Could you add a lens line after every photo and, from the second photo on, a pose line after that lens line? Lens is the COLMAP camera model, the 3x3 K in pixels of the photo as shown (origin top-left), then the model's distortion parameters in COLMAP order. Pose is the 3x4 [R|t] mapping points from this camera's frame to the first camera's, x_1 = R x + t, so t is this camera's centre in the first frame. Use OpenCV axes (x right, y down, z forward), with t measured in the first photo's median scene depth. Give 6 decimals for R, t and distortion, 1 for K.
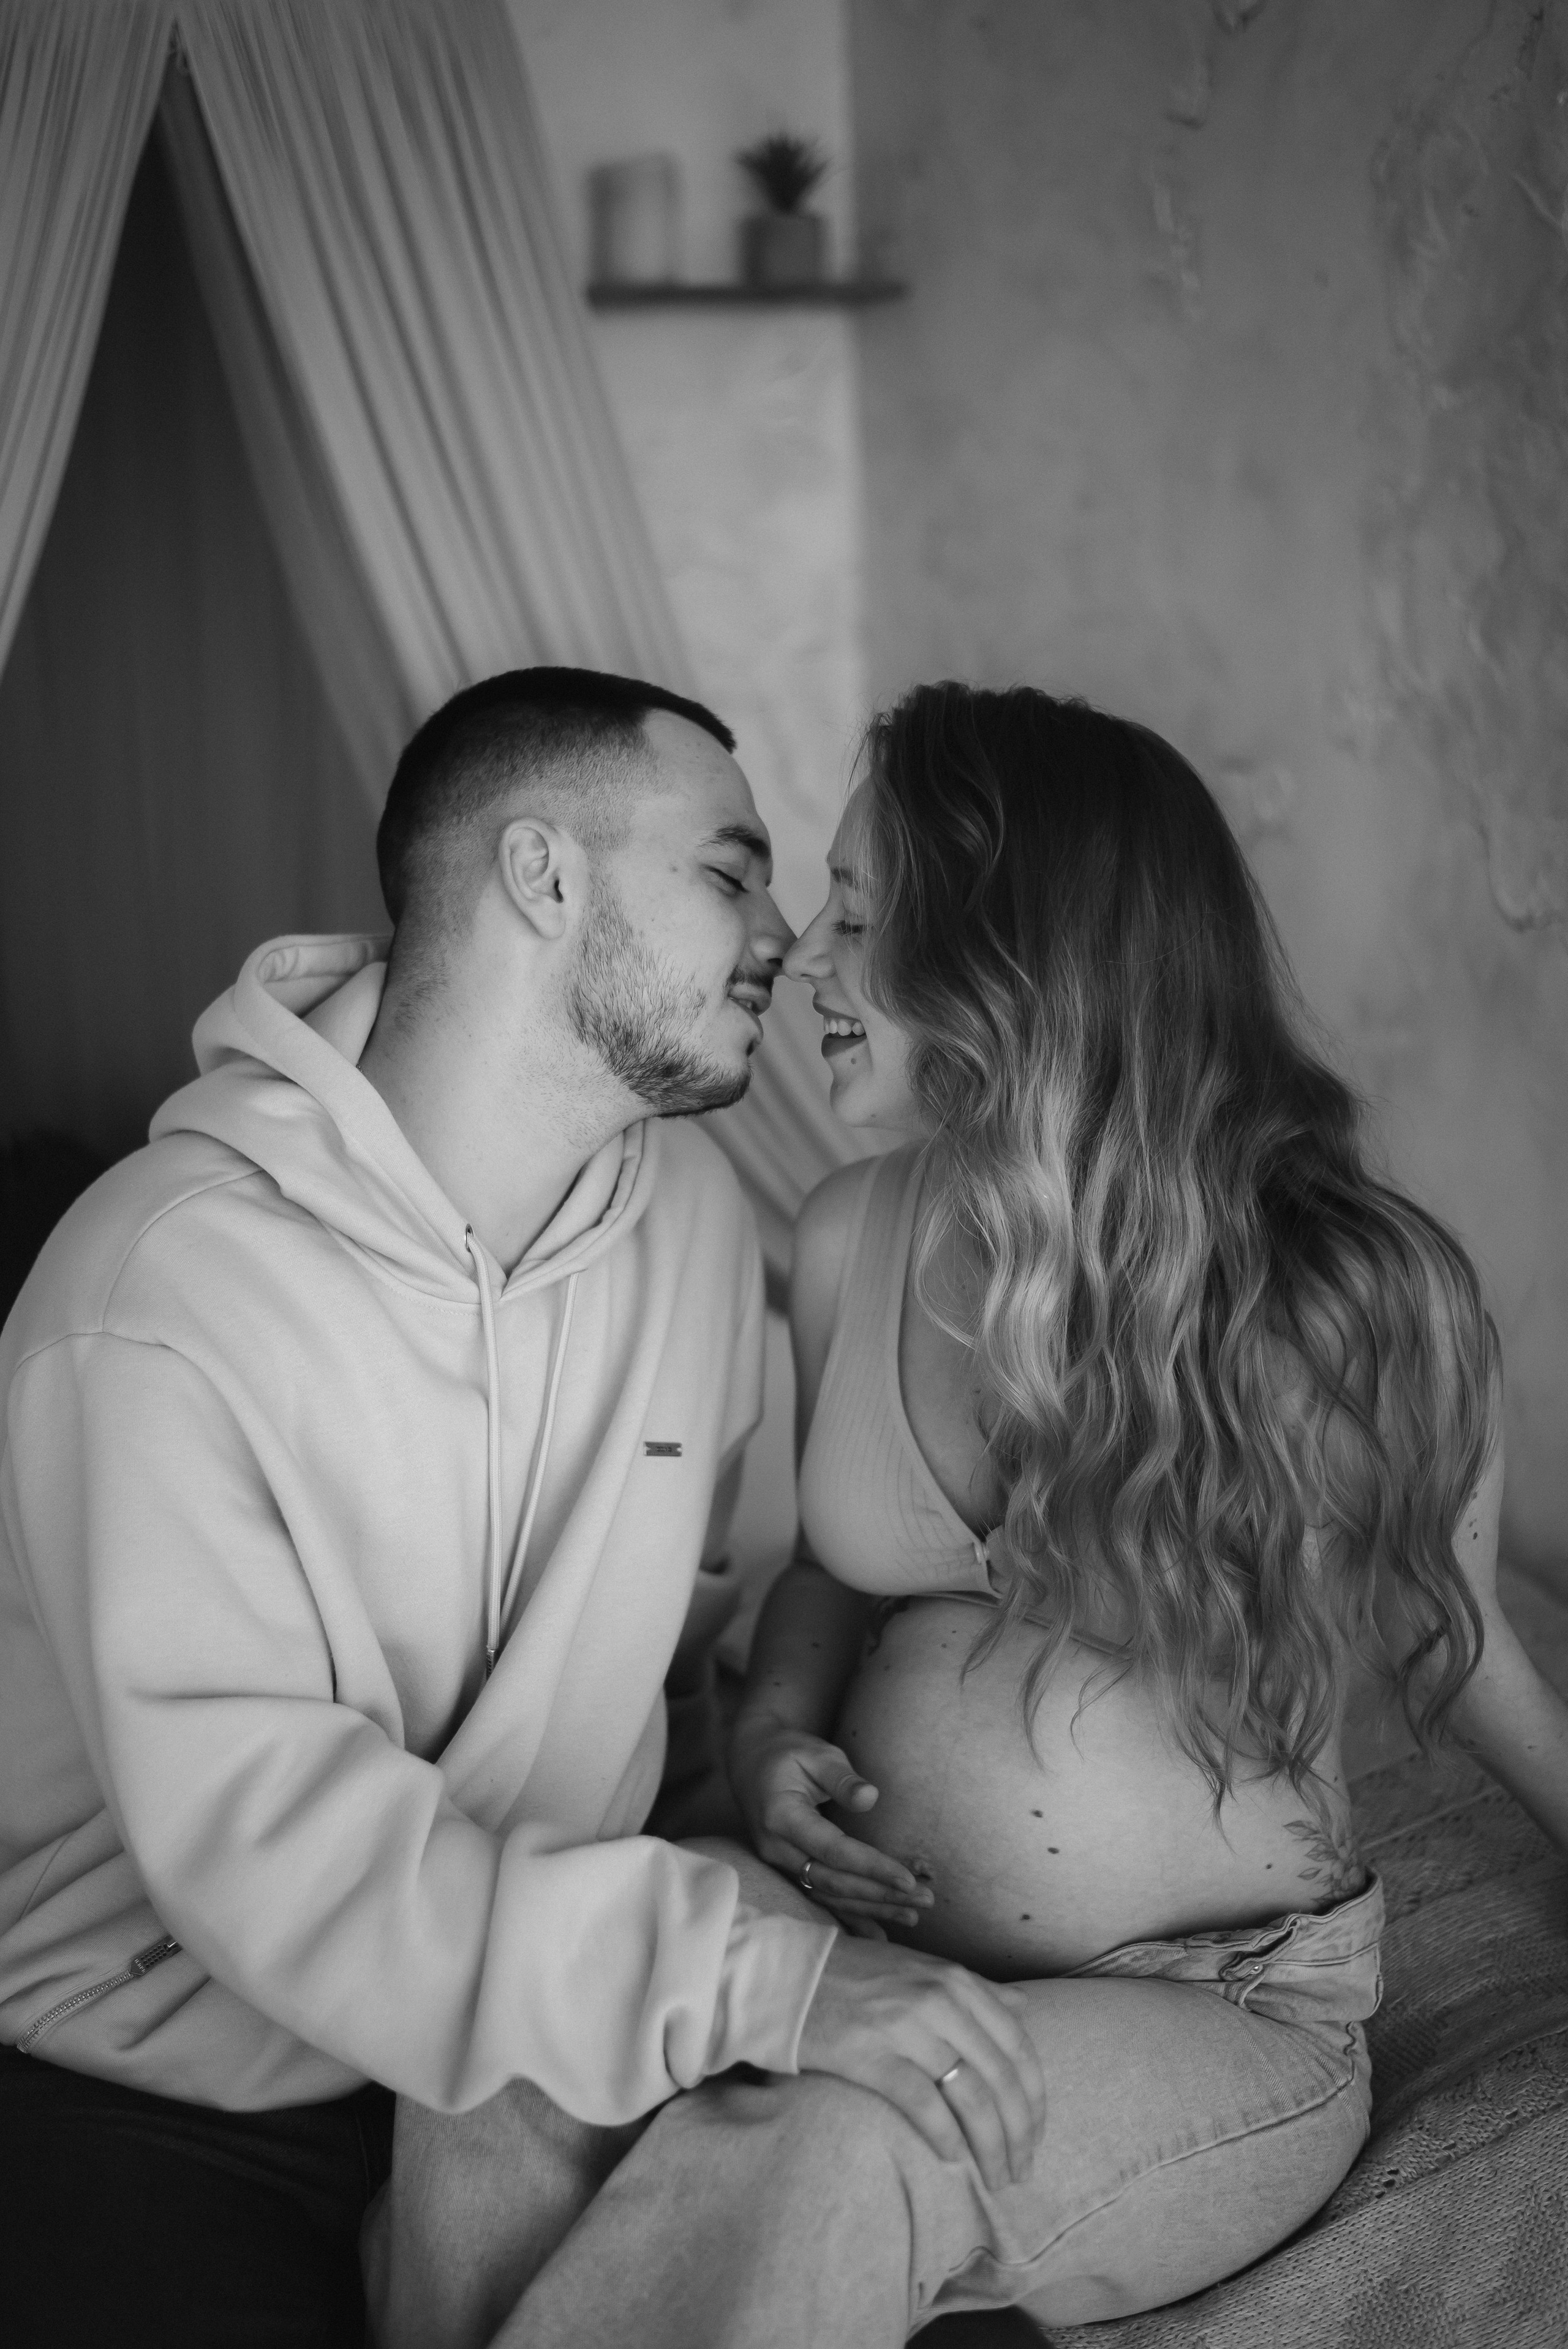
lens RADIAL K [[3499.4, 0, 784.0], [0, 3499.4, 1174.5], [0, 0, 1]] dist [-0.105797, 0.041894]
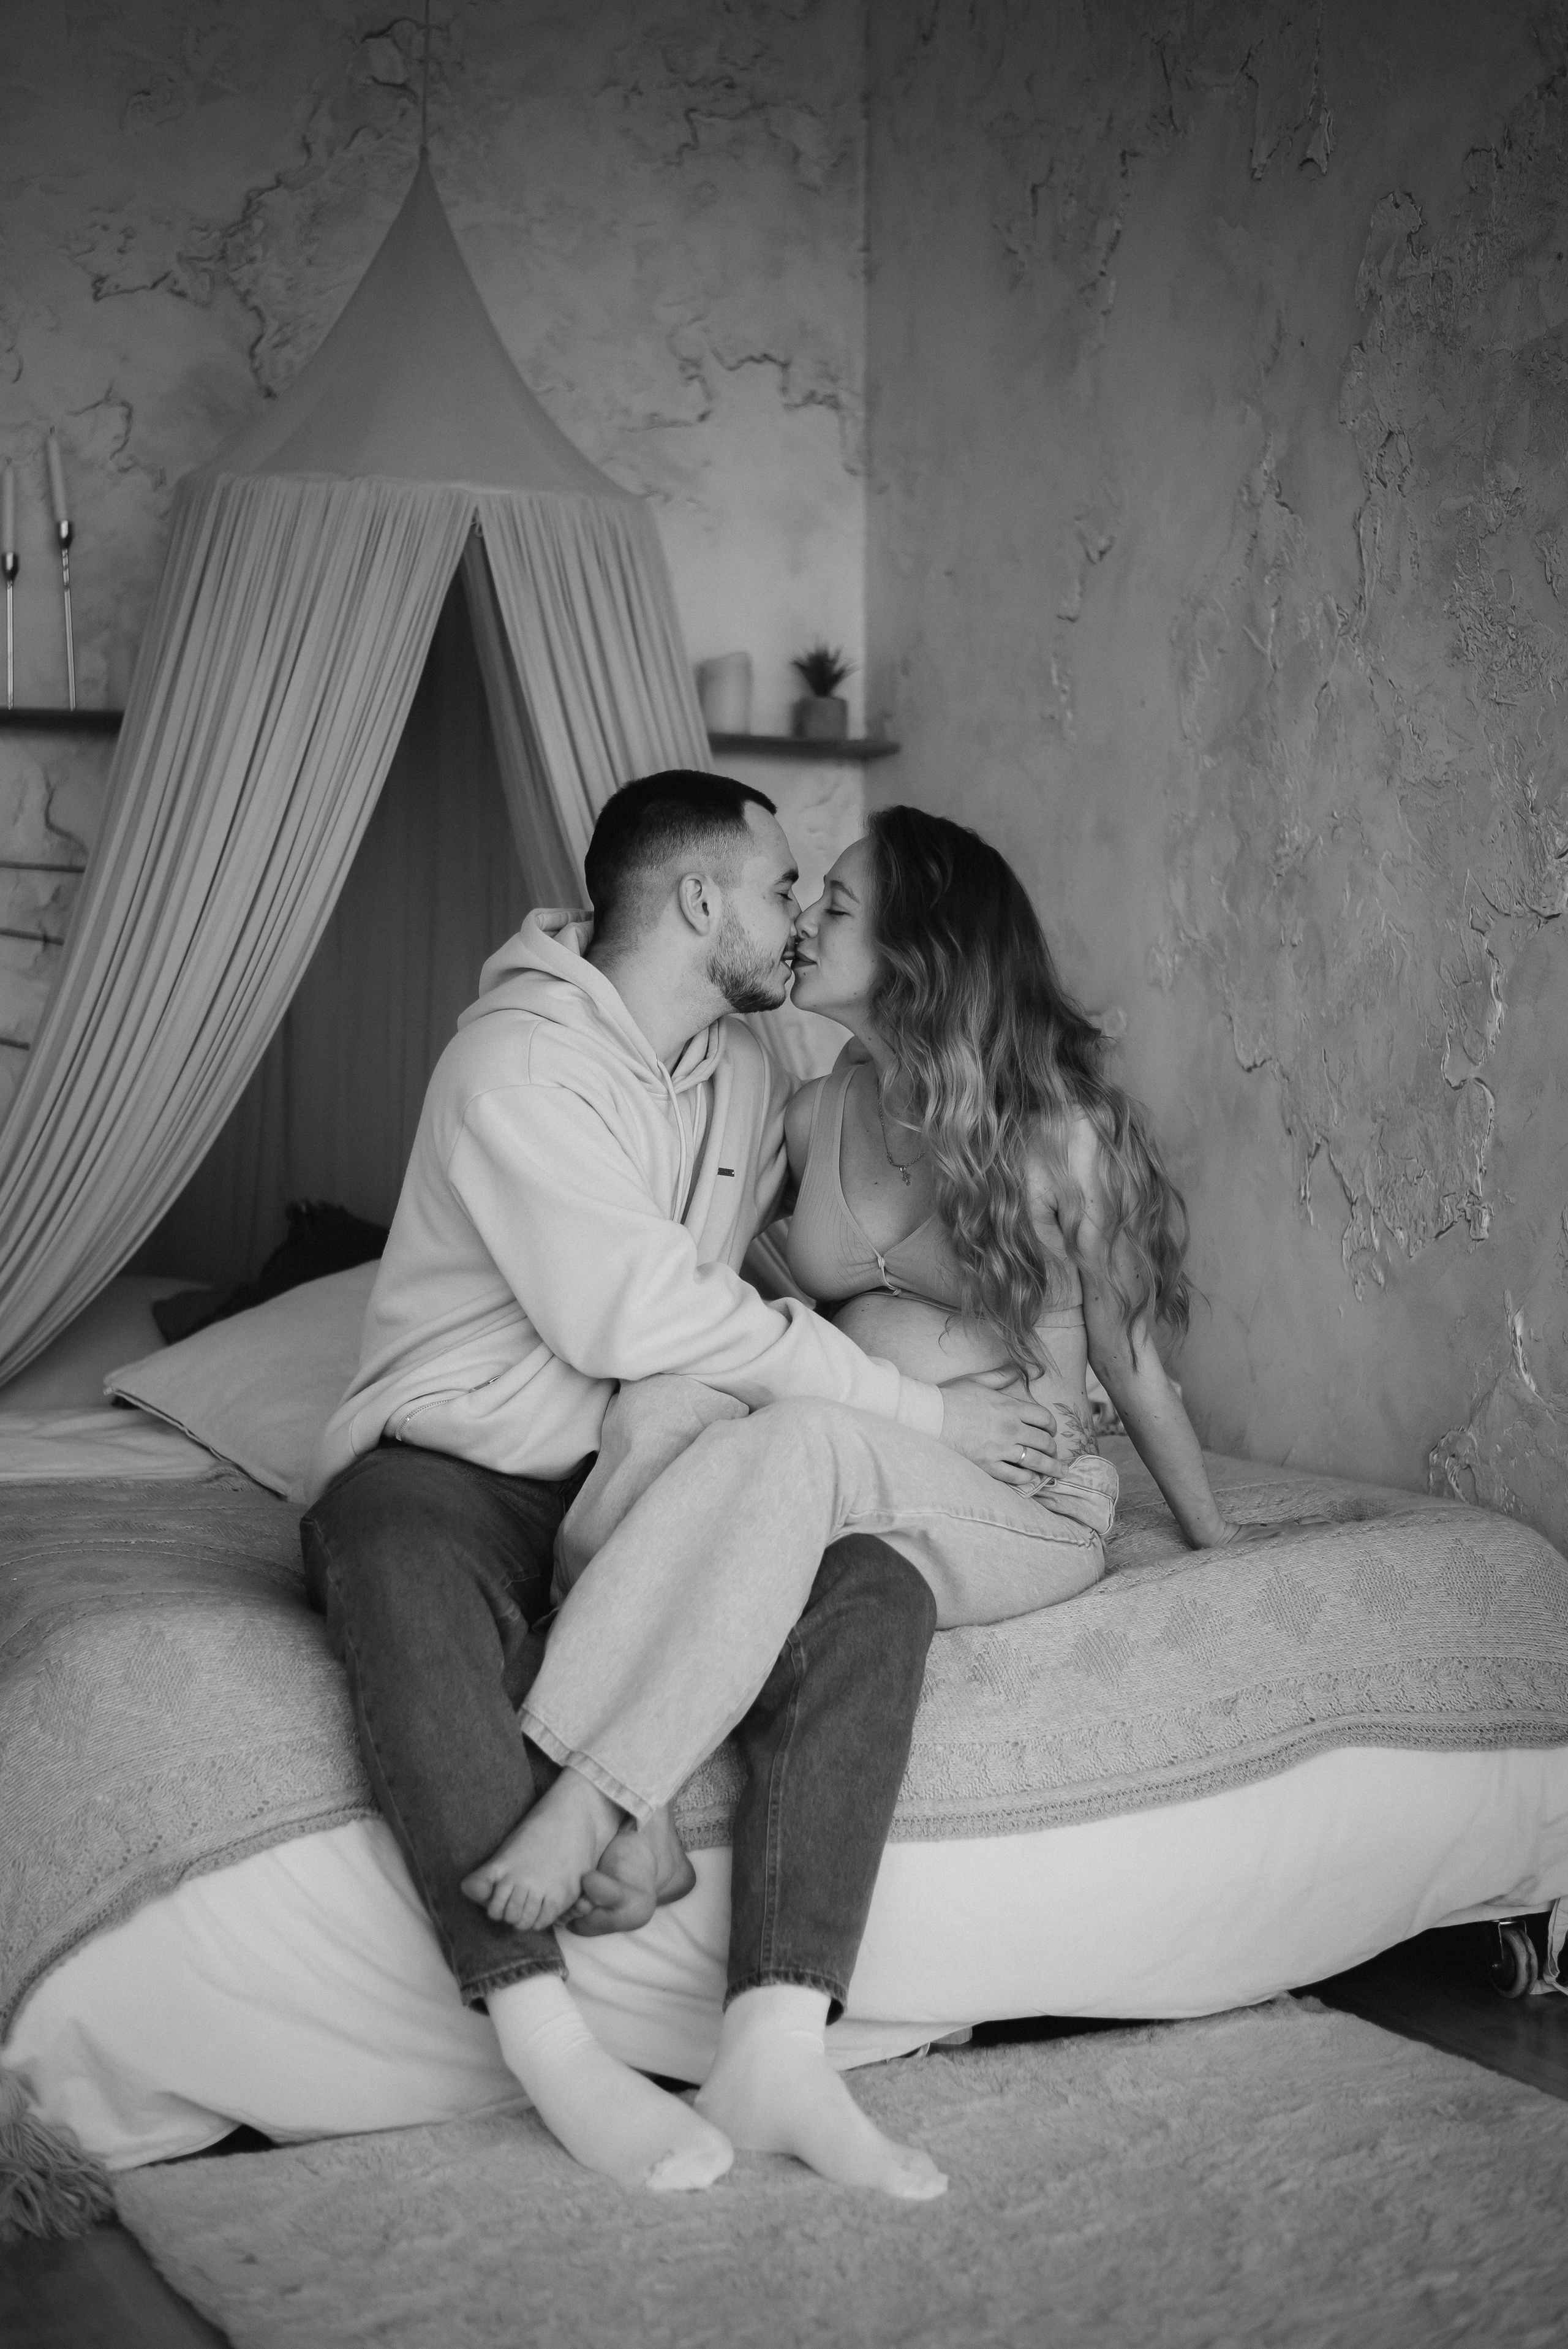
lens RADIAL K [[3499.4, 0, 784.0], [0, 3499.4, 1174.5], [0, 0, 1]] dist [-0.105797, 0.041894]
pose [[0.999282, 0.034958, -0.014580, 0.016942], [-0.037288, 0.975528, -0.216689, 0.333235], [0.006648, 0.217077, 0.976132, -0.584914]]
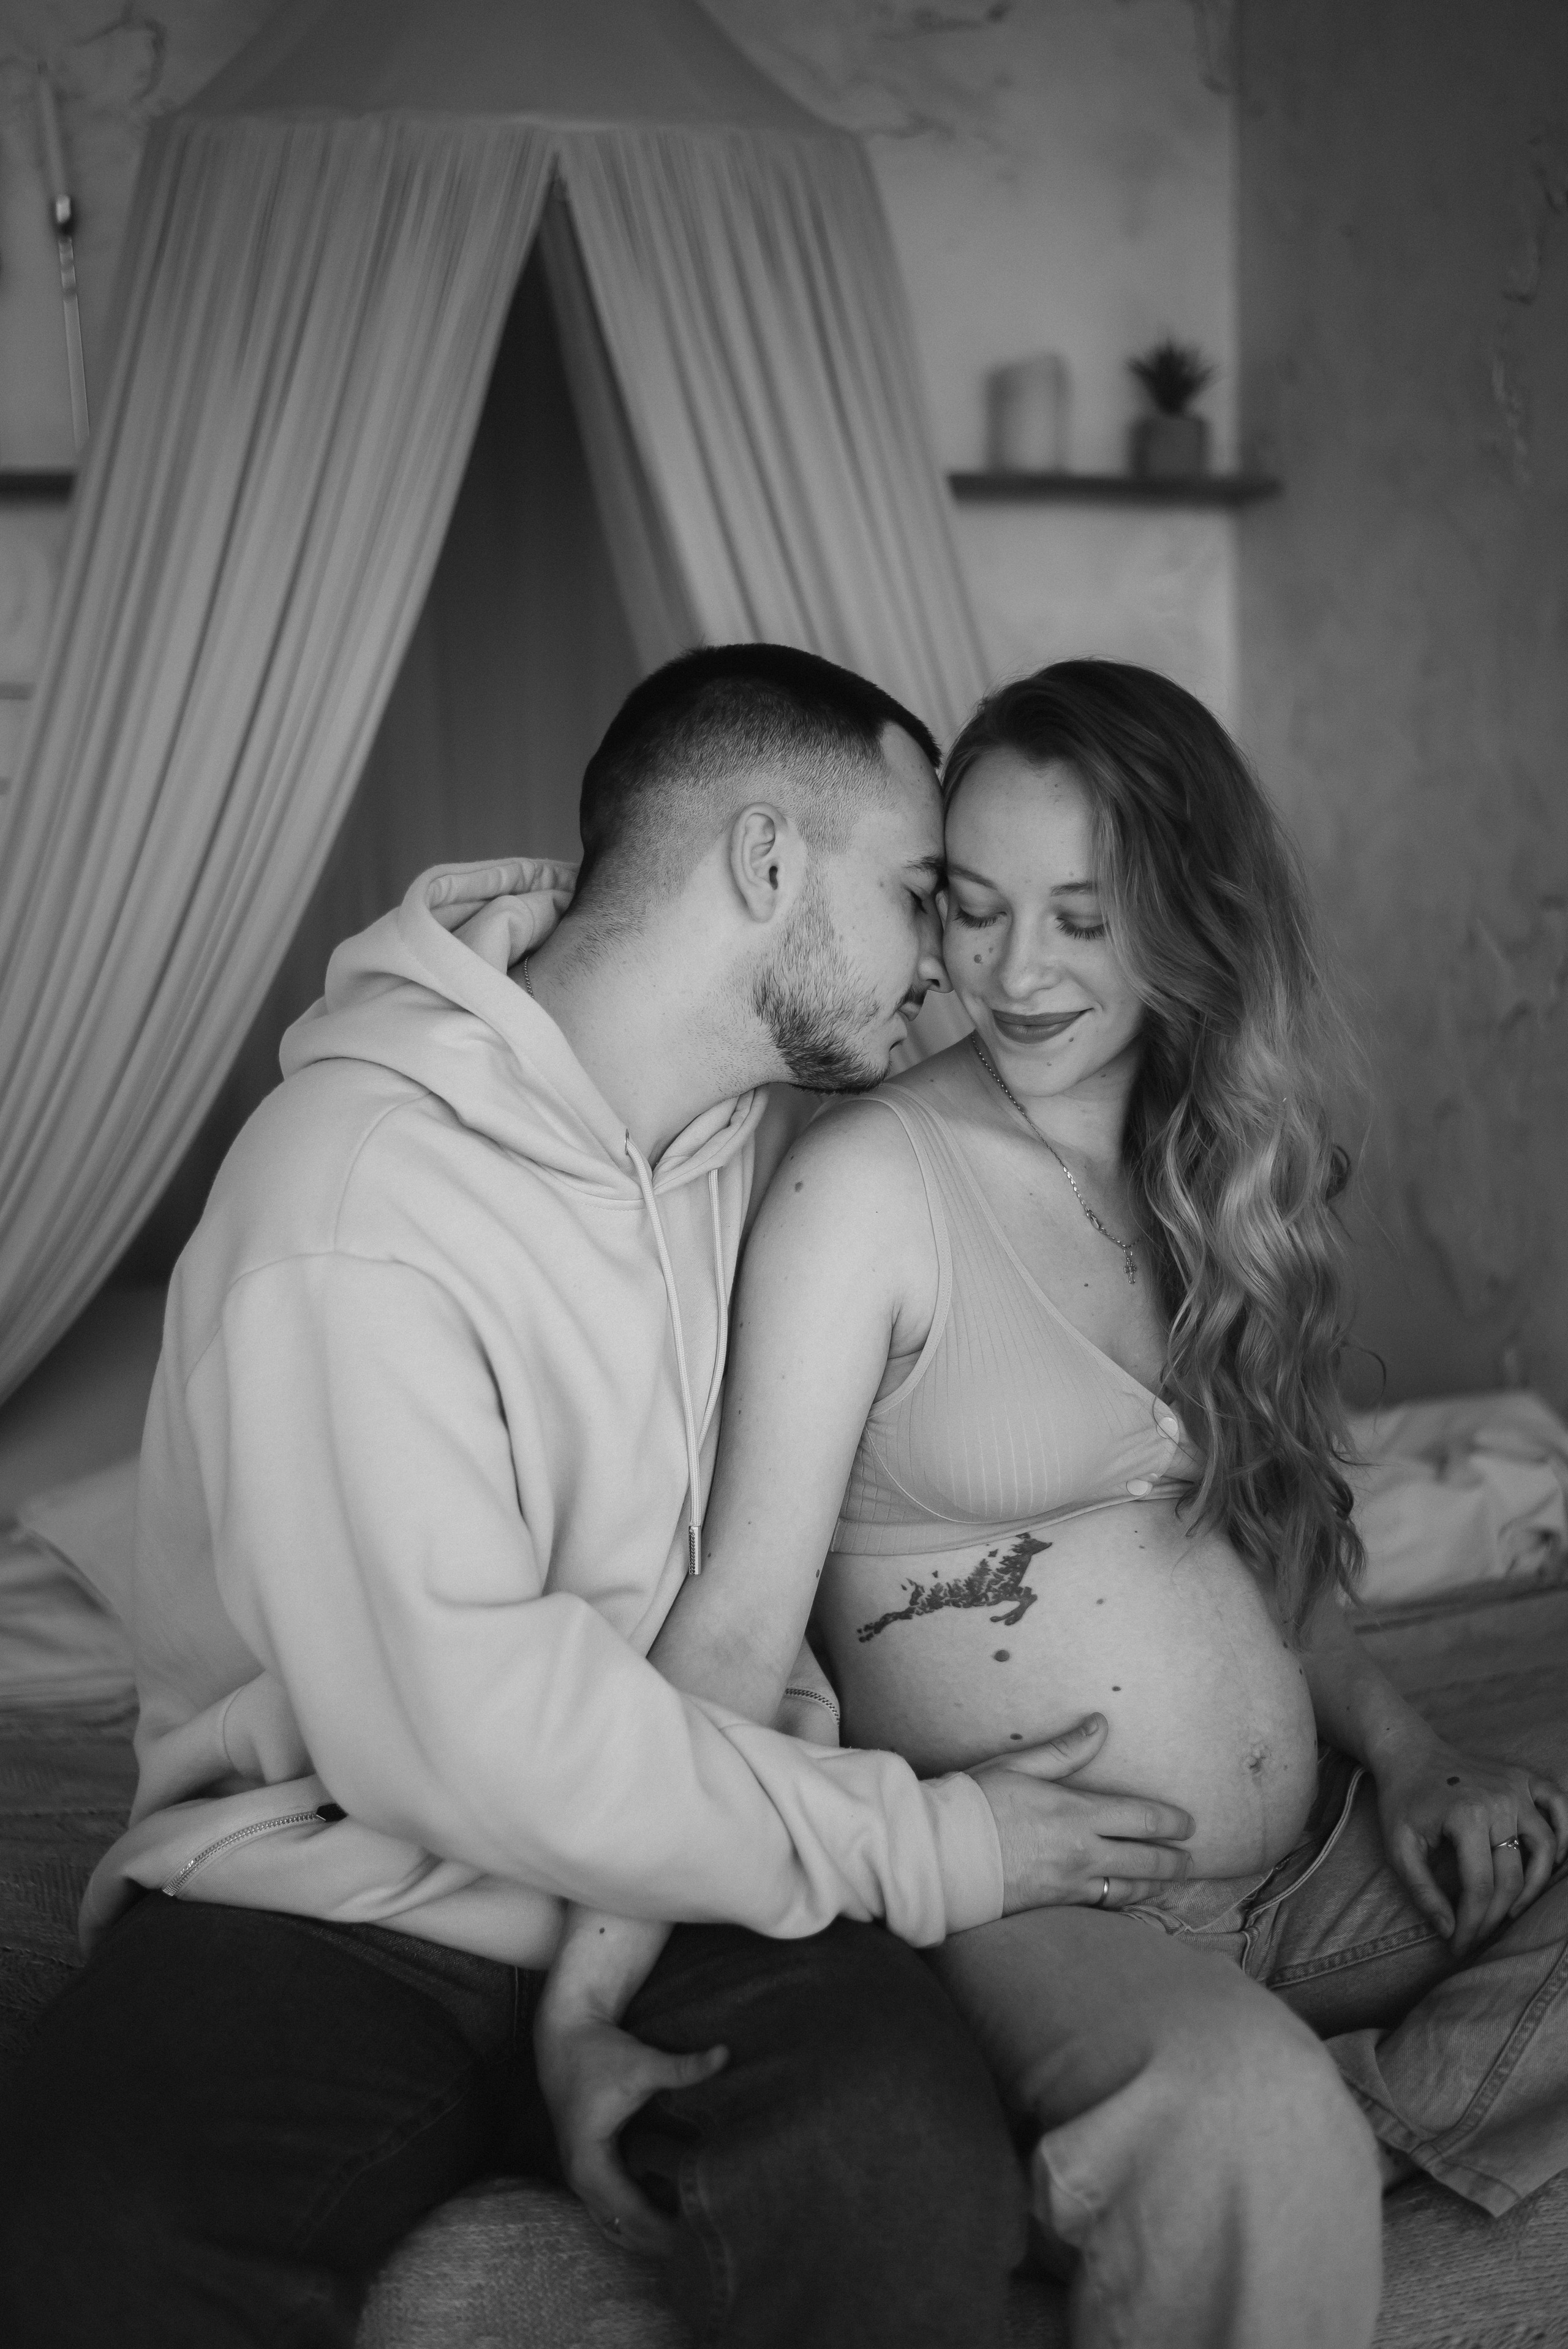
lens RADIAL K [[3499.4, 0, 784.0], [0, 3499.4, 1174.5], [0, 0, 1]] dist [-0.105797, 0.041894]
pose [[0.985541, 0.042263, -0.164084, 0.084950], [-0.061912, 0.991253, -0.116549, 0.108584], [0.157723, 0.125023, 0.979537, -0.049095]]
